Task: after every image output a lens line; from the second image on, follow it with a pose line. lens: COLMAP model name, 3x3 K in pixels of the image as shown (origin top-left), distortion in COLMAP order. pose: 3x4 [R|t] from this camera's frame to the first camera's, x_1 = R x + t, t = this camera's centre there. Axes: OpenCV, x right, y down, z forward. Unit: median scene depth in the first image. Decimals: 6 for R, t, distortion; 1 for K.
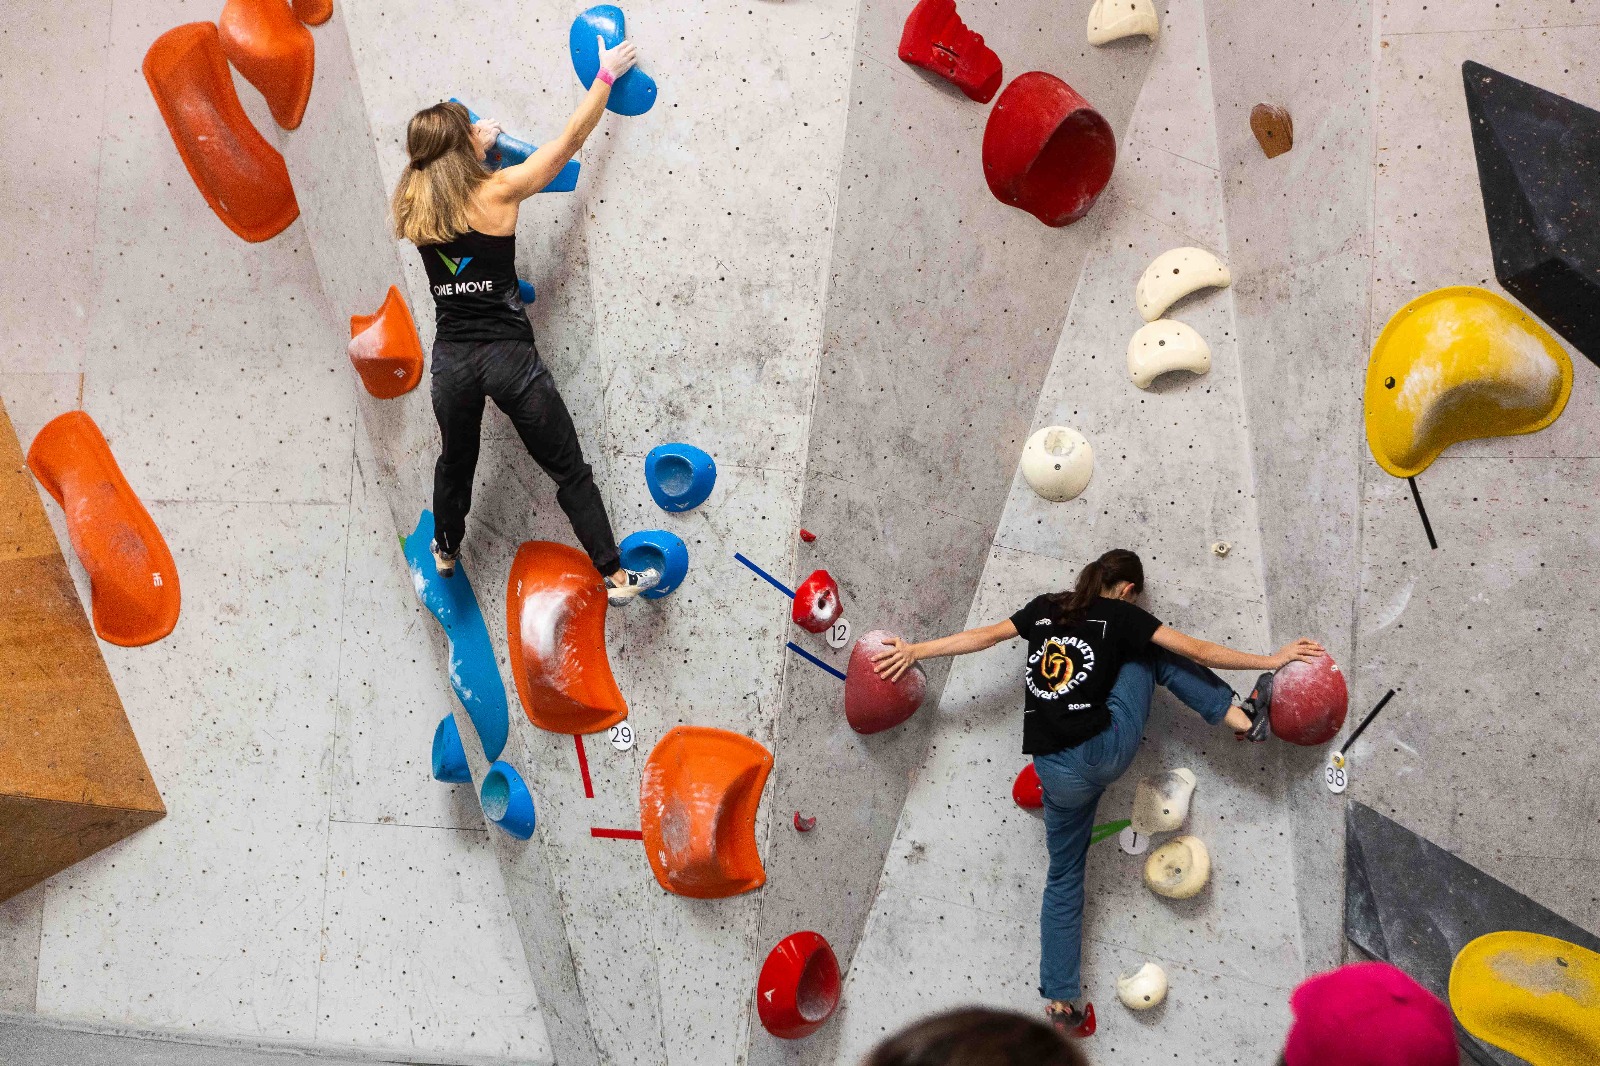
lens RADIAL K [[1540.2, 0, 795.6], [0, 1540.2, 536.3], [0, 0, 1]] dist [-0.007003, 0.000000]
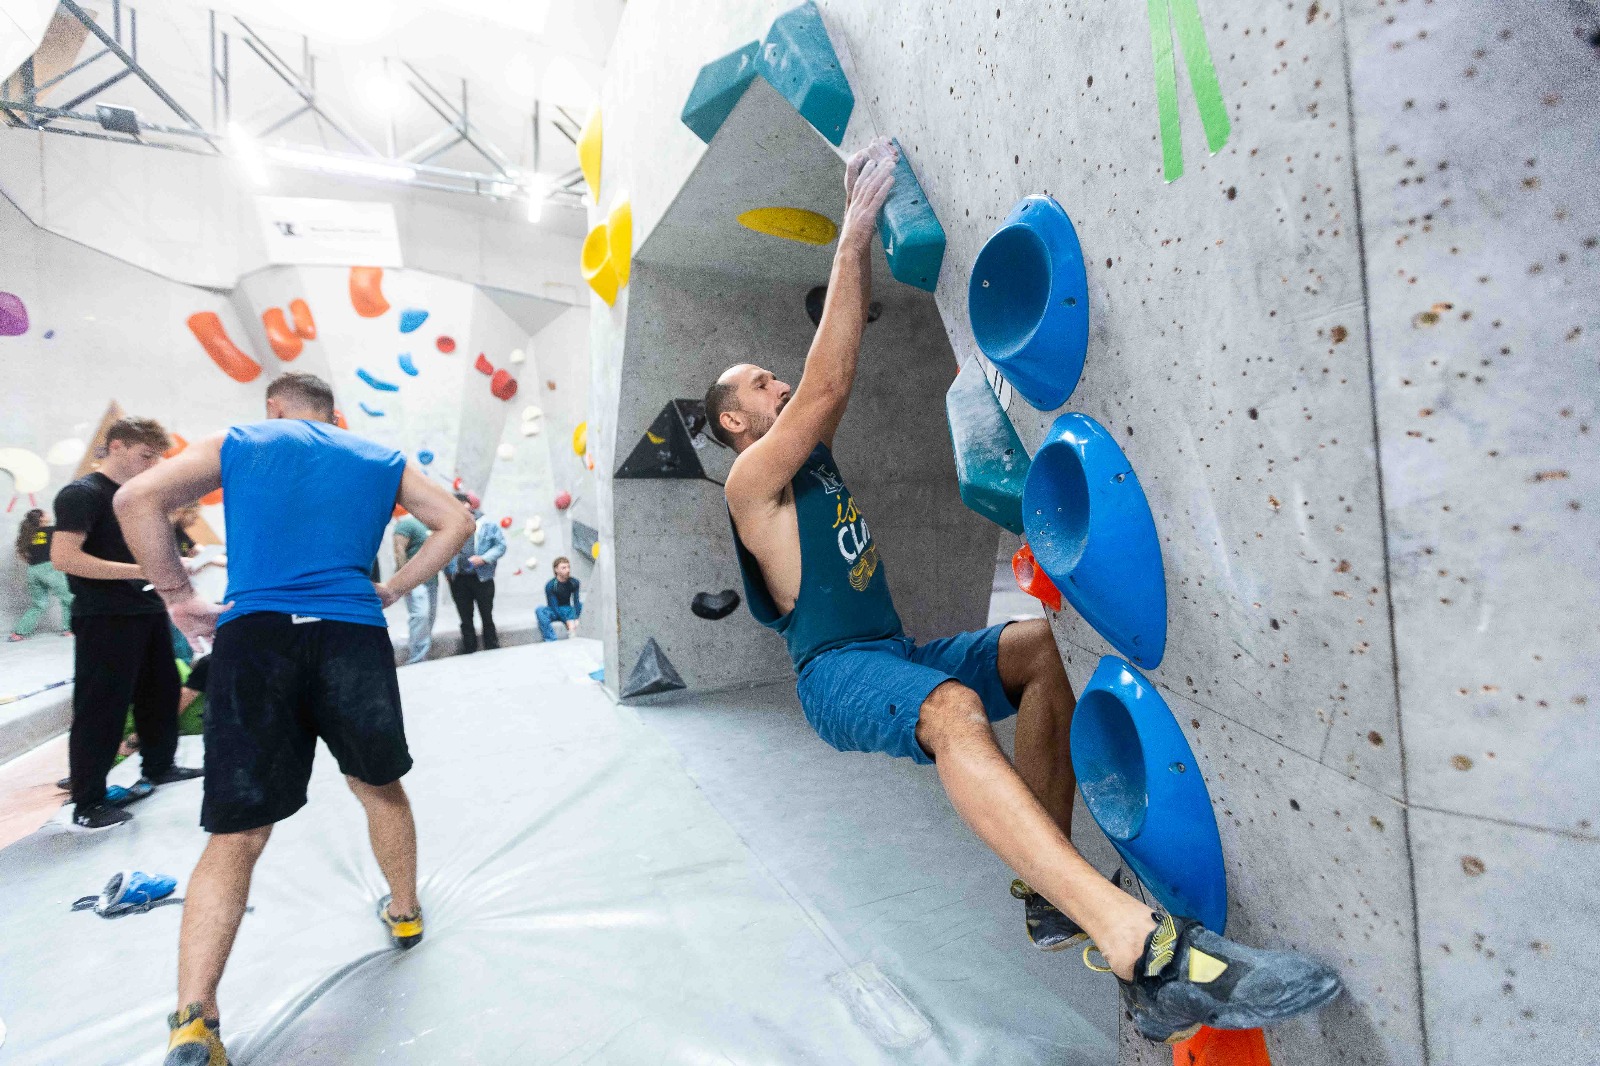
lens RADIAL K [[706.5, 0, 799.5], [0, 706.5, 532.0], [0, 0, 1]] dist [0.002170, -0.000682]
pose [[0.754584, -0.075905, 0.651799, -0.587770], [0.007468, 0.994216, 0.107135, -0.032594], [-0.656161, -0.075975, 0.750786, -1.228225]]
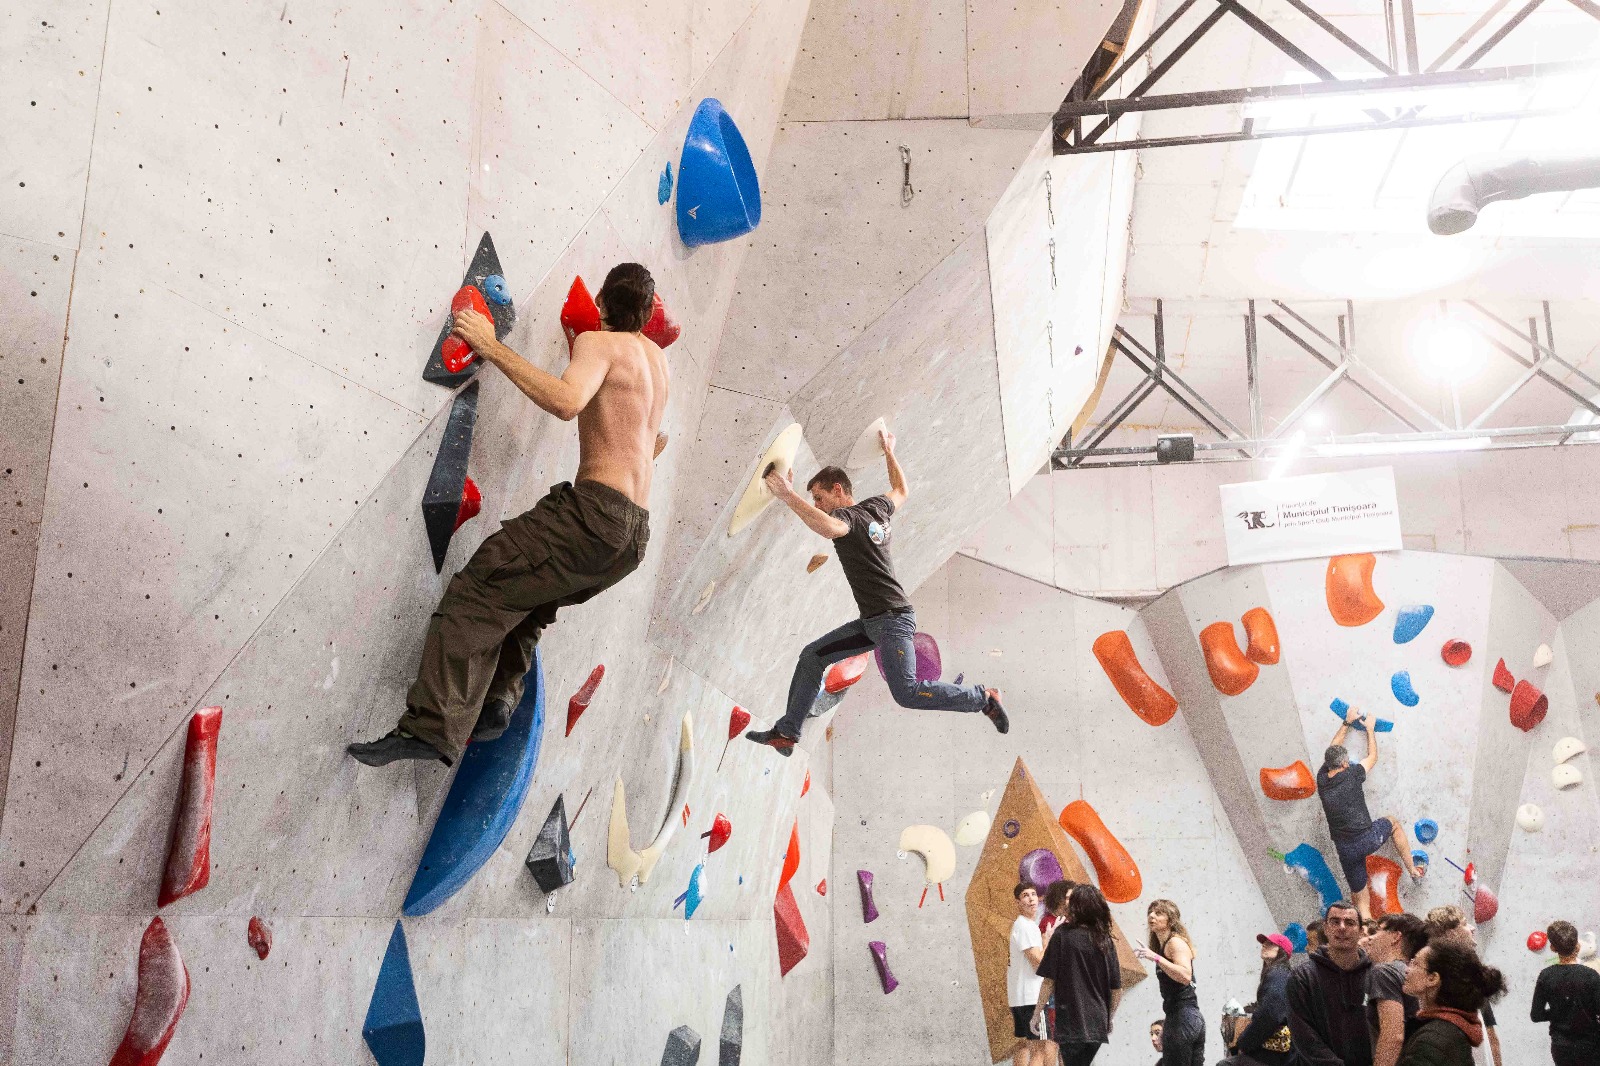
lens RADIAL K [[1538.8, 0, 803.8], [0, 1538.8, 531.4], [0, 0, 1]] dist [-0.001984, 0.000000]
pose [[0.992915, -0.009851, 0.118420, -1.470966], [0.029204, 0.986222, -0.162826, -0.147421], [-0.115184, 0.165131, 0.979523, -1.647155]]
